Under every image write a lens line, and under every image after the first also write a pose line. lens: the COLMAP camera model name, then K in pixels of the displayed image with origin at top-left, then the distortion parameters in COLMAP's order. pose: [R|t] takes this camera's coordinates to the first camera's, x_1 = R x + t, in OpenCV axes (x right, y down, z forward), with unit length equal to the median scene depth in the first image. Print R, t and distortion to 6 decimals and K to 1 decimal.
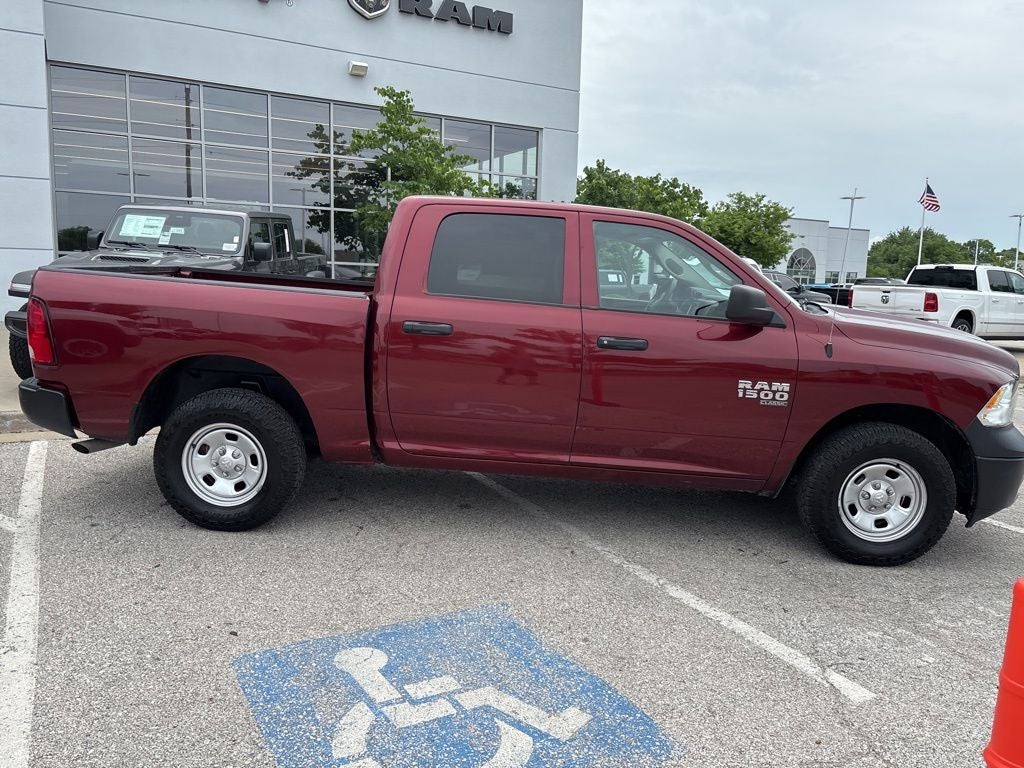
lens RADIAL K [[777.0, 0, 512.0], [0, 777.0, 384.0], [0, 0, 1]] dist [0.045067, -0.057638]
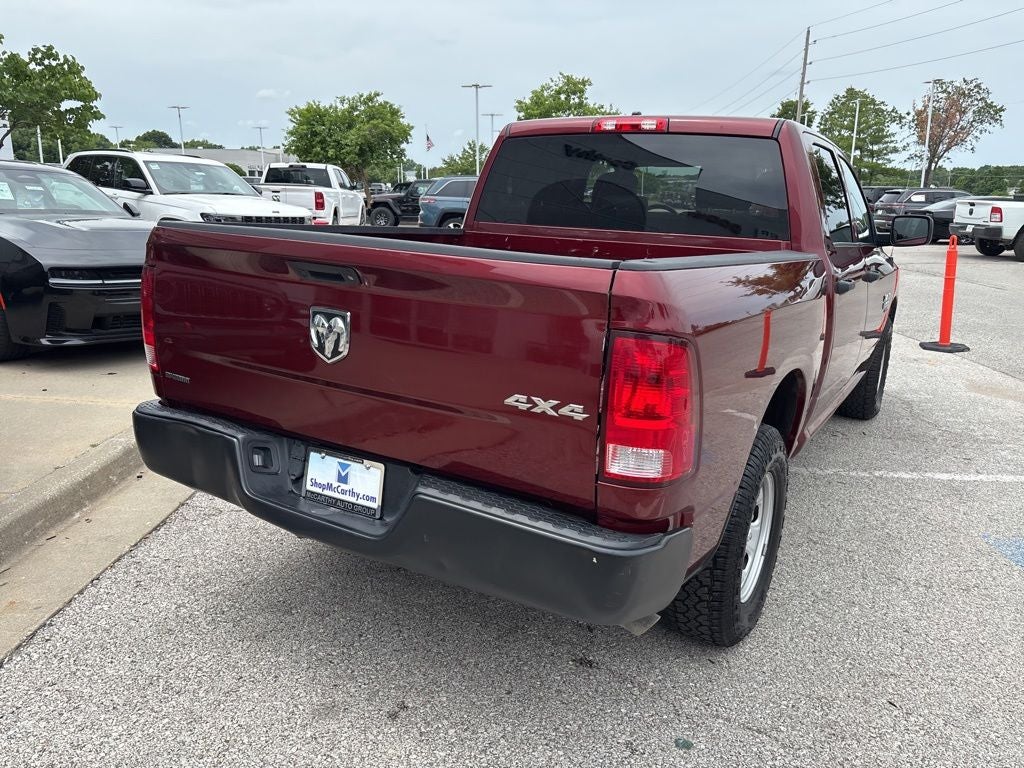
lens RADIAL K [[774.1, 0, 504.5], [0, 774.1, 376.7], [0, 0, 1]] dist [0.054762, -0.069274]
pose [[0.510267, -0.227556, 0.829365, -0.976280], [0.117609, 0.973763, 0.194816, -0.175594], [-0.851937, -0.001867, 0.523641, 0.834623]]
